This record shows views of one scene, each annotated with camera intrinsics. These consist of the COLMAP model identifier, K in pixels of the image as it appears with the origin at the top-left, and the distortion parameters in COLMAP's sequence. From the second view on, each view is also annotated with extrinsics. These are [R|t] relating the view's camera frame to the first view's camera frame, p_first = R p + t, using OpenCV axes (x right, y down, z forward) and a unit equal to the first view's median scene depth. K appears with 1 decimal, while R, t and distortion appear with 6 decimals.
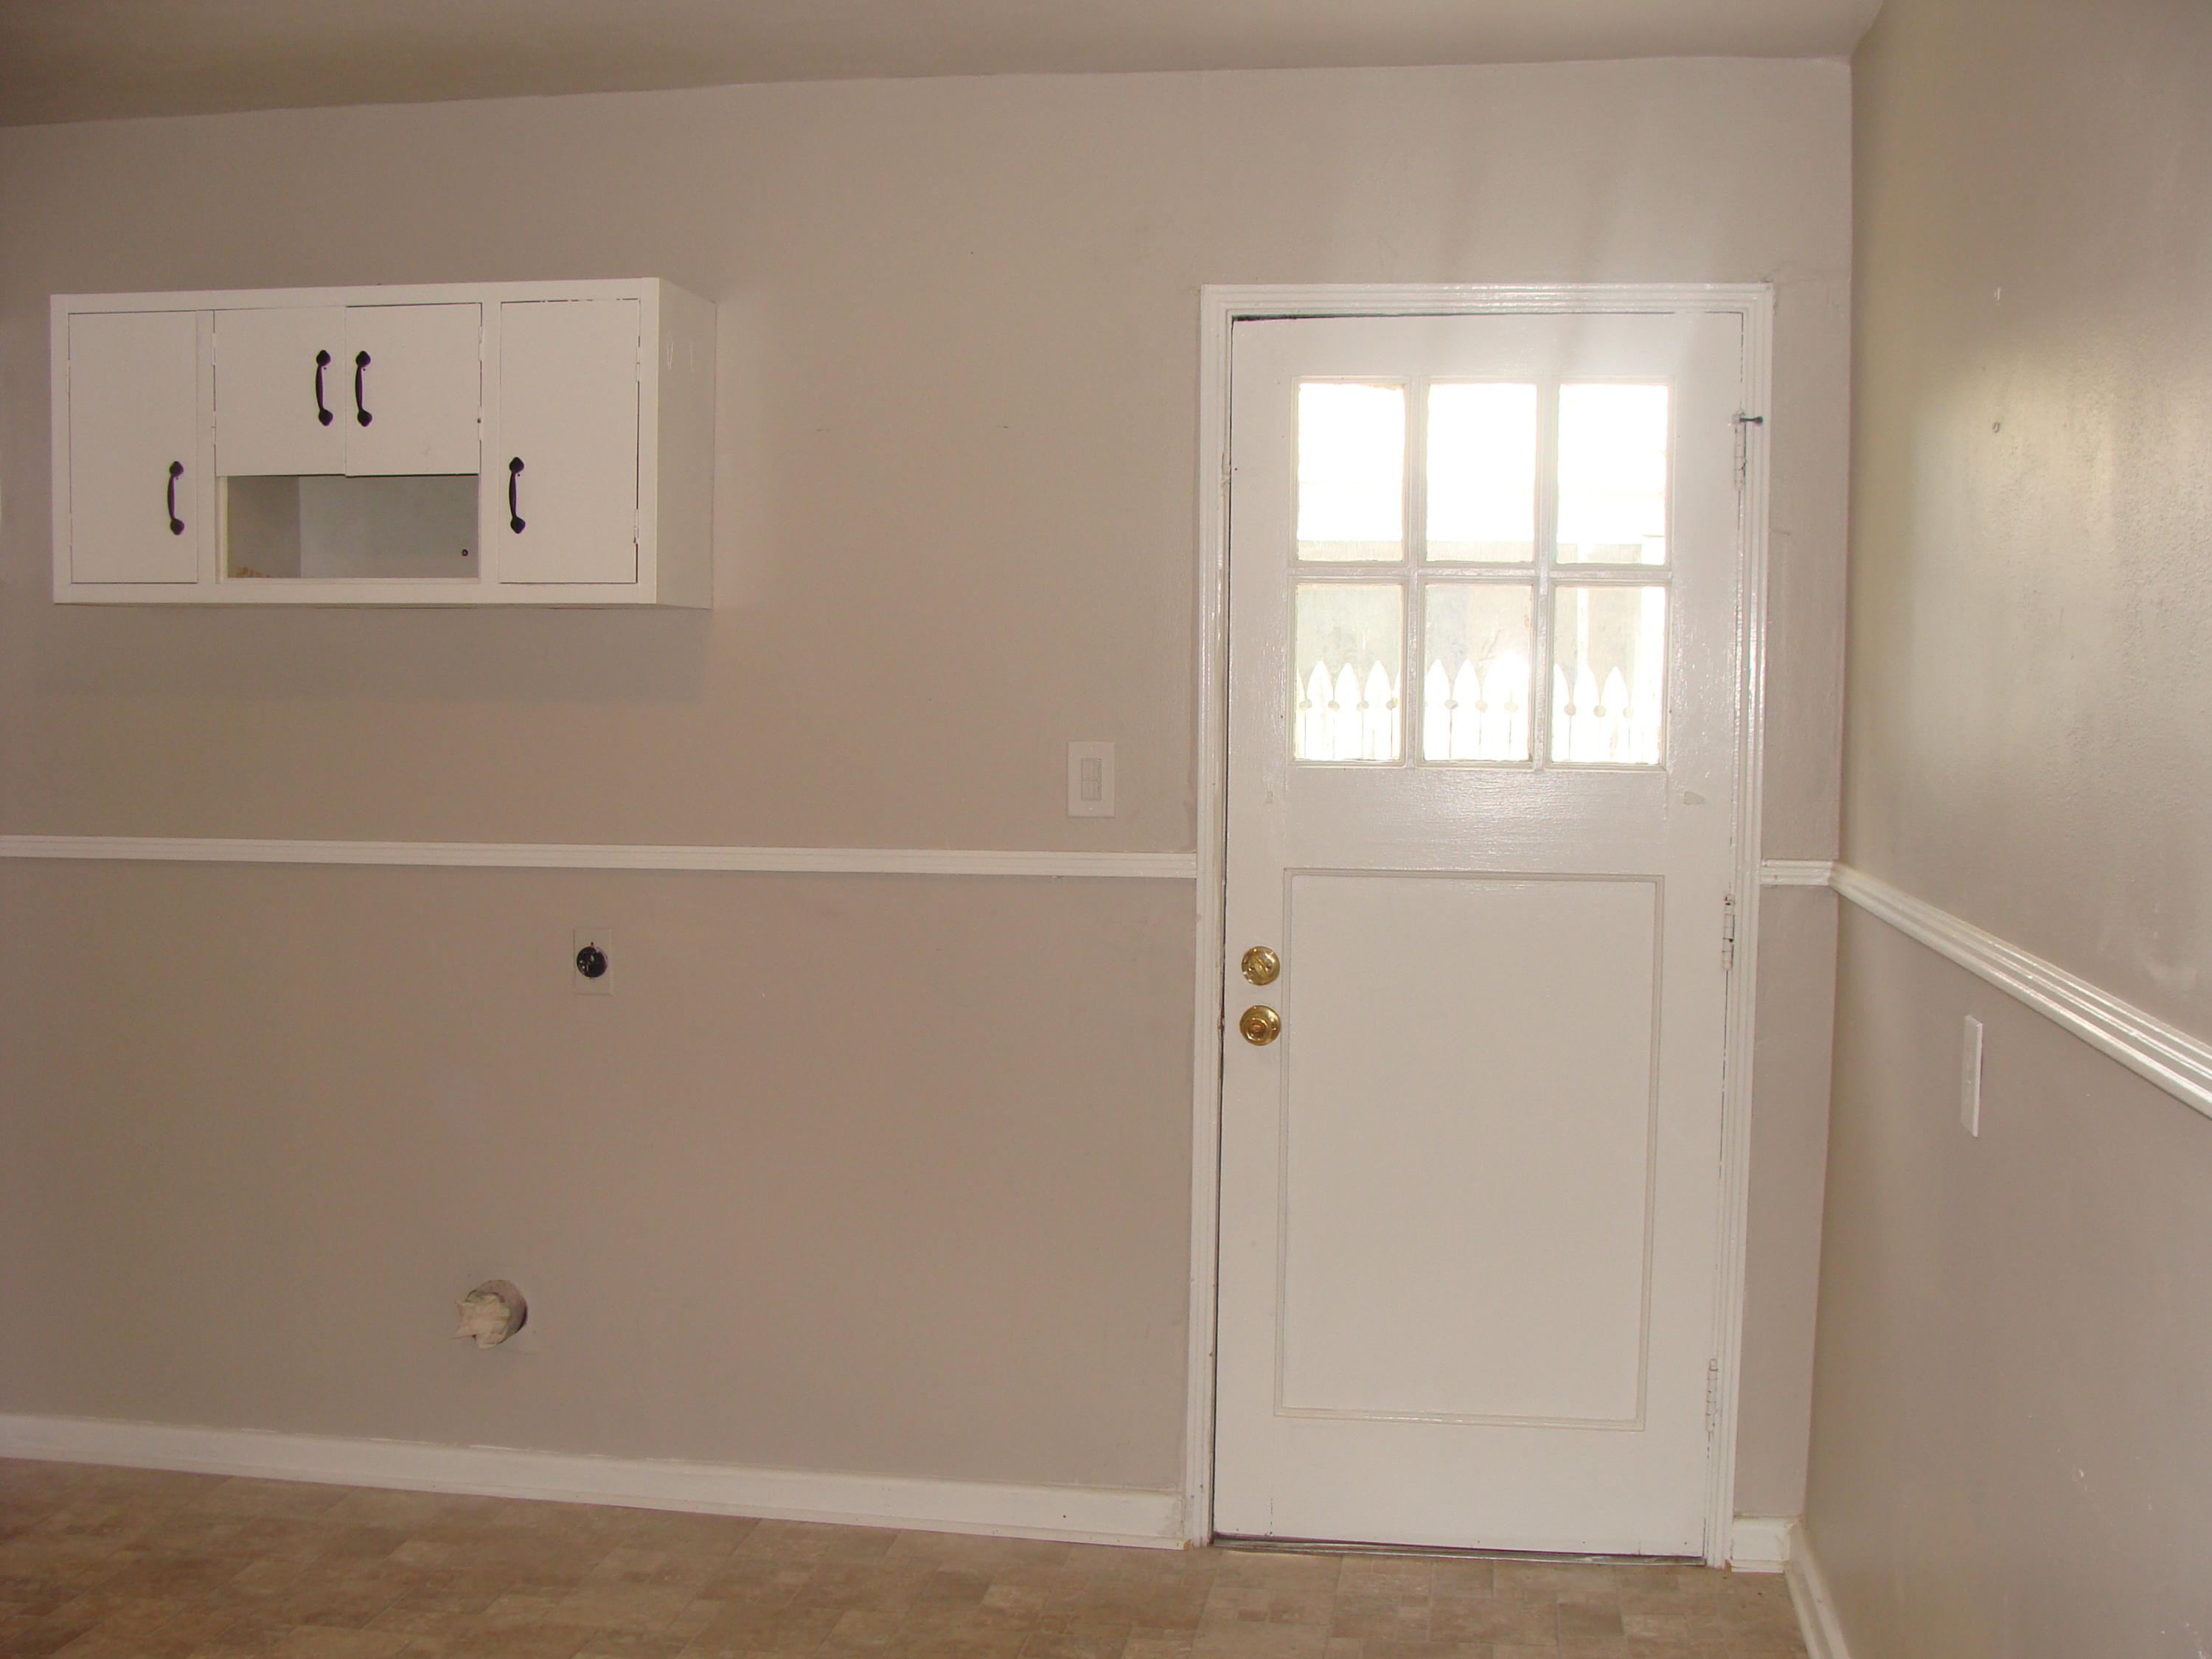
lens RADIAL K [[2492.1, 0, 1108.9], [0, 2492.1, 892.0], [0, 0, 1]] dist [-0.207619, 0.233114]
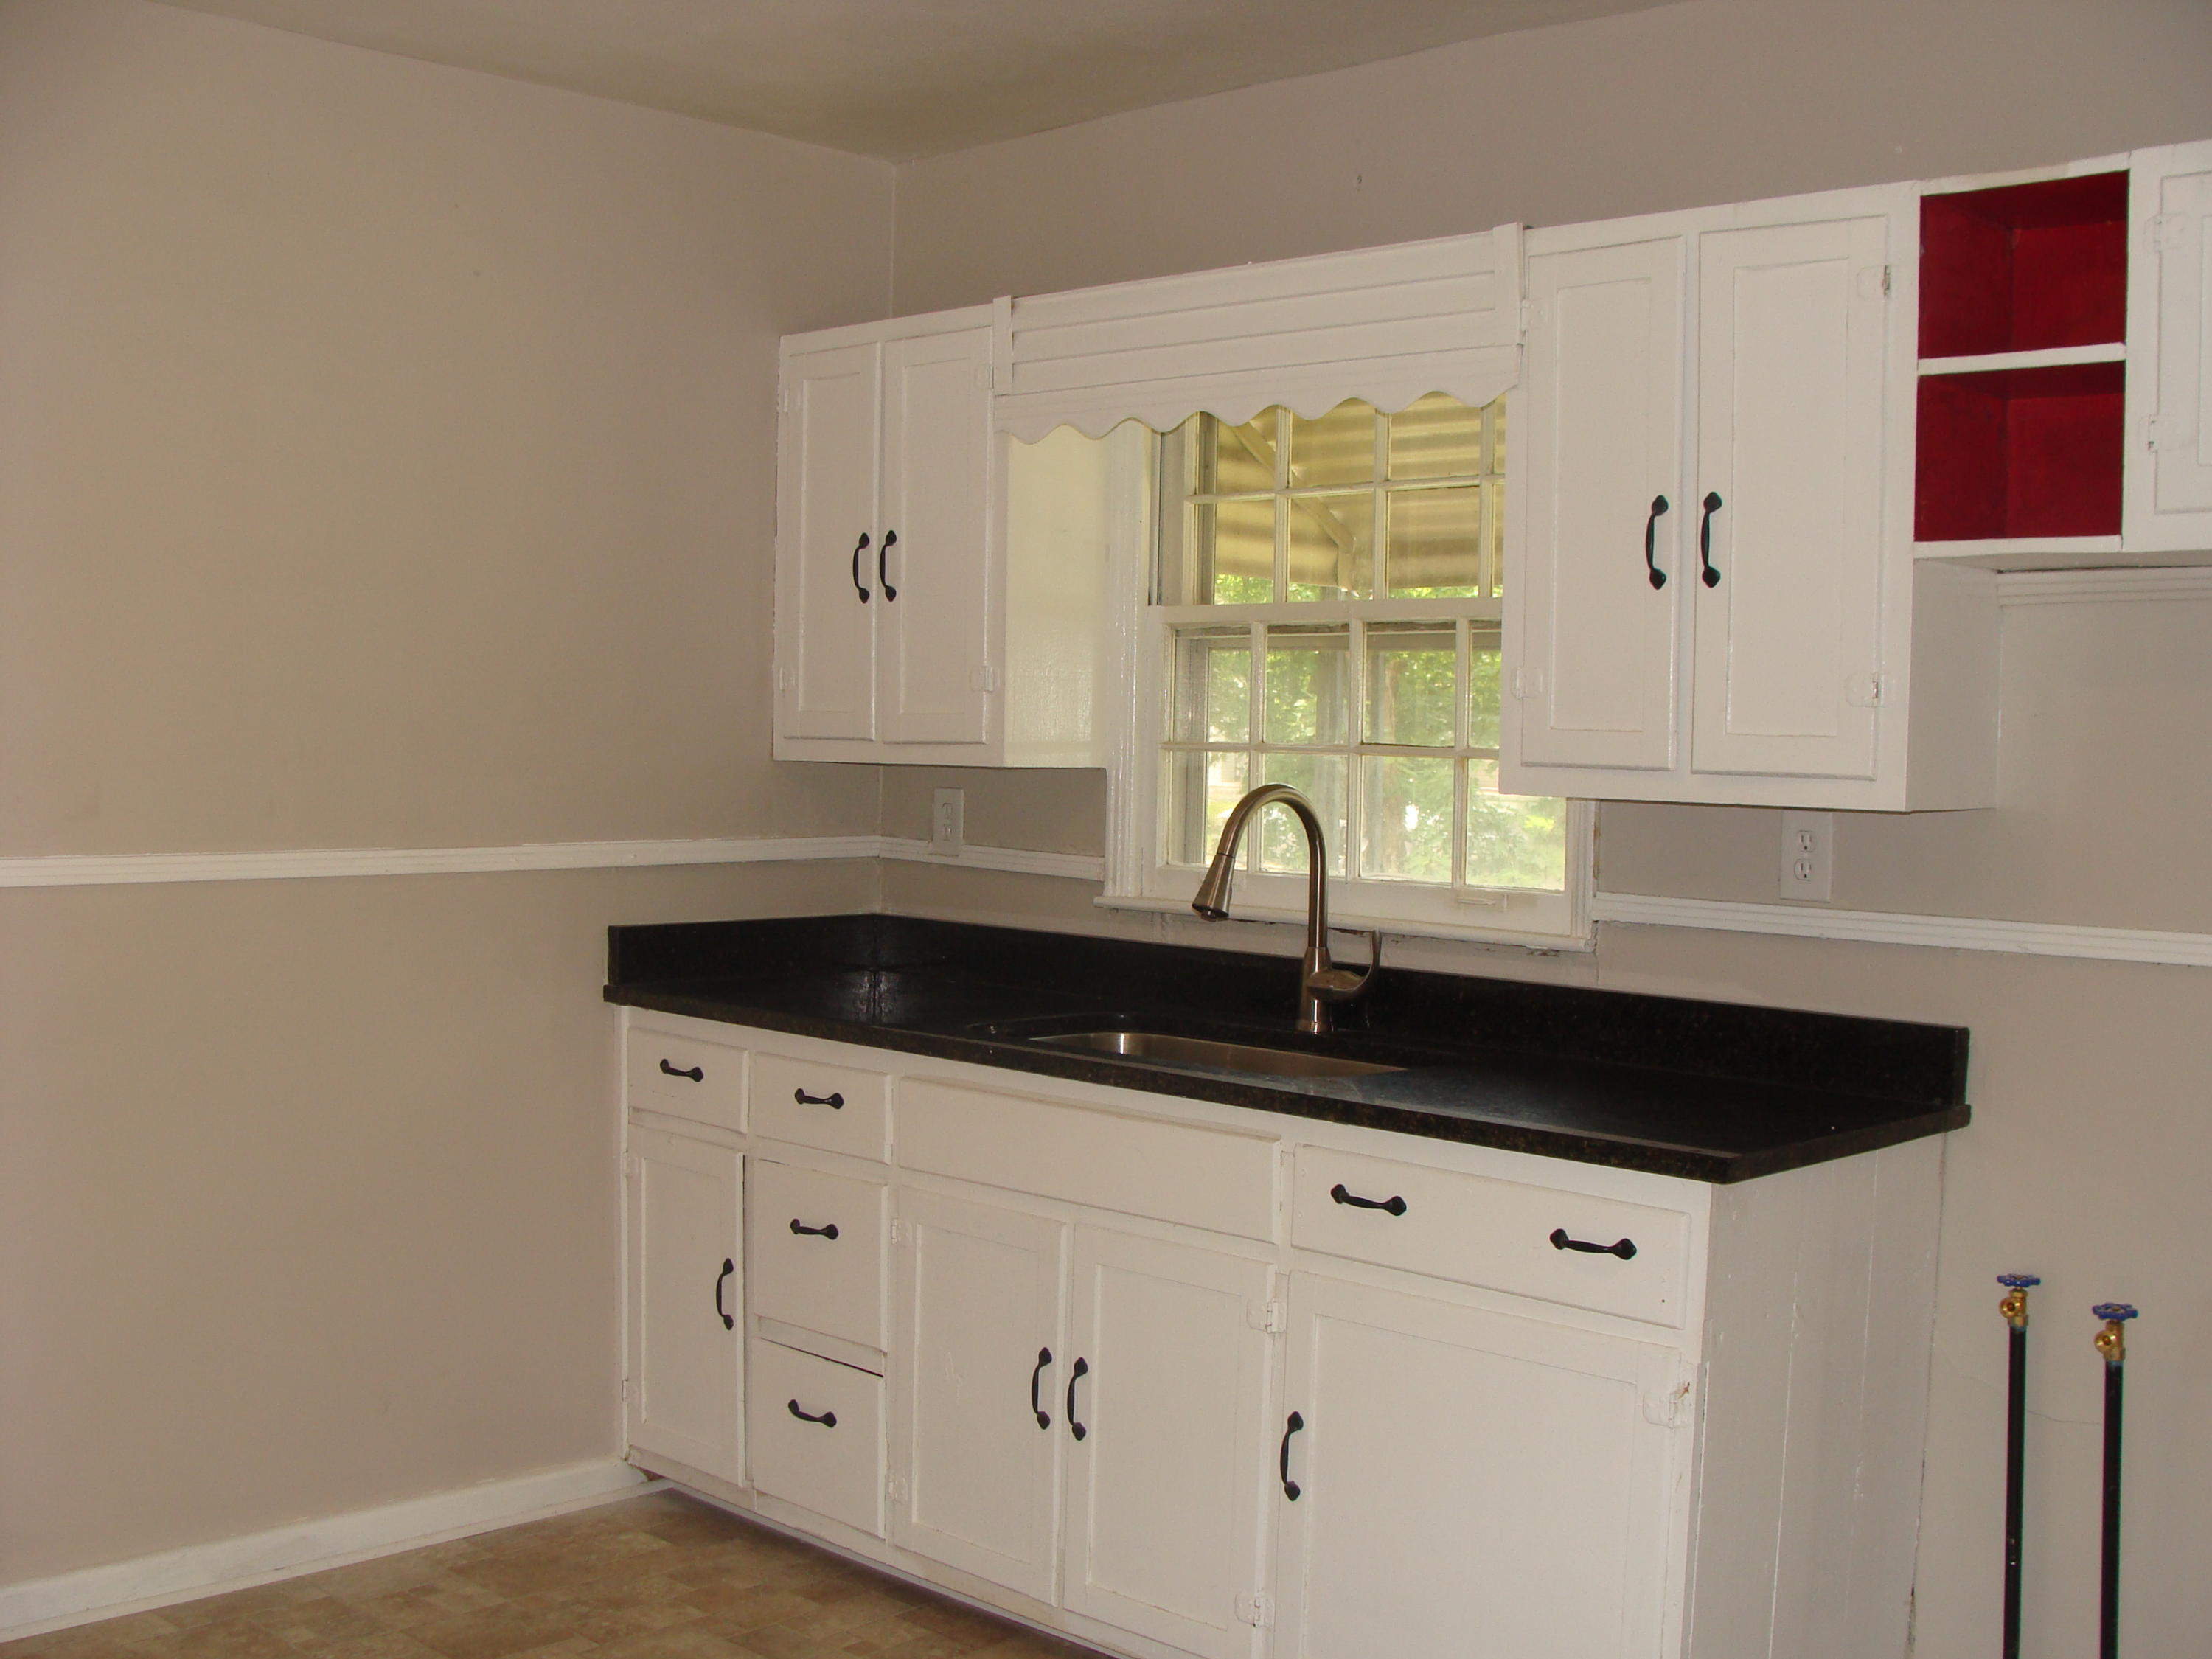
lens RADIAL K [[2492.1, 0, 1108.9], [0, 2492.1, 892.0], [0, 0, 1]] dist [-0.207619, 0.233114]
pose [[-0.582919, 0.030328, -0.811964, 0.068729], [-0.089751, 0.990785, 0.101441, -0.011660], [0.807558, 0.132007, -0.574825, 0.173552]]
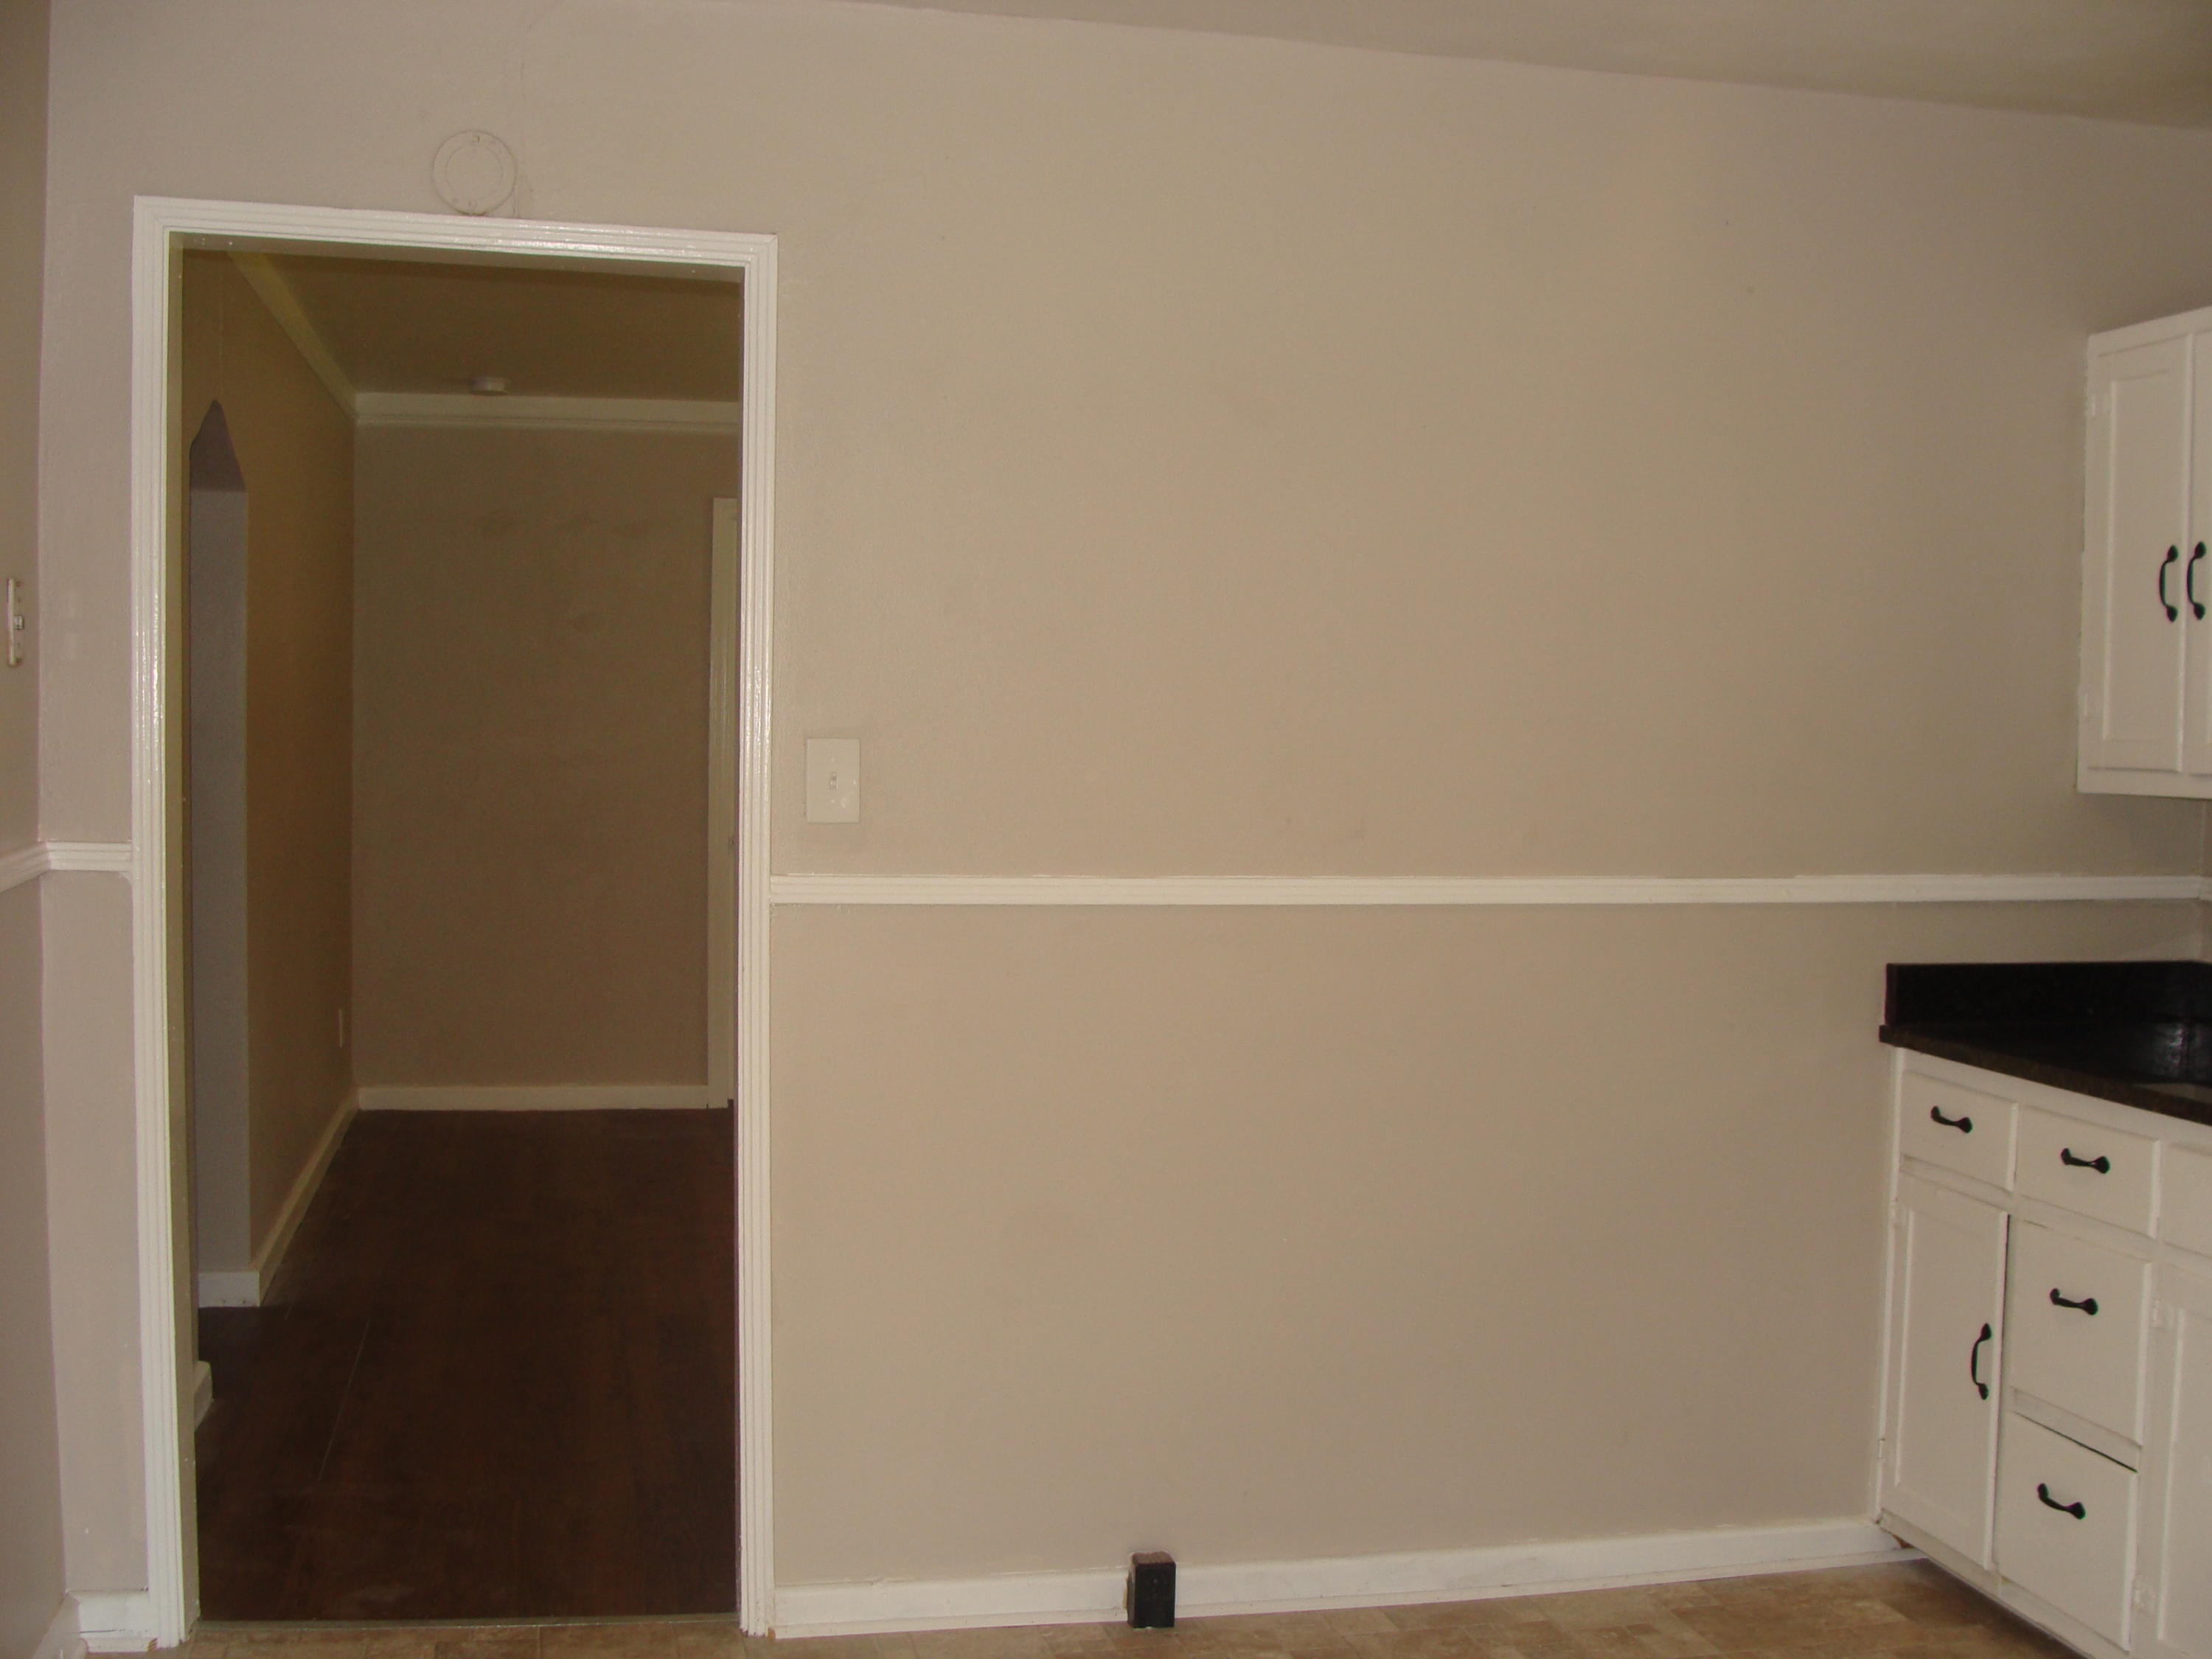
lens RADIAL K [[2492.1, 0, 1108.9], [0, 2492.1, 892.0], [0, 0, 1]] dist [-0.207619, 0.233114]
pose [[-0.932466, 0.000400, -0.361258, 0.060957], [-0.052267, 0.989328, 0.136006, -0.012431], [0.357457, 0.145703, -0.922494, 0.176219]]
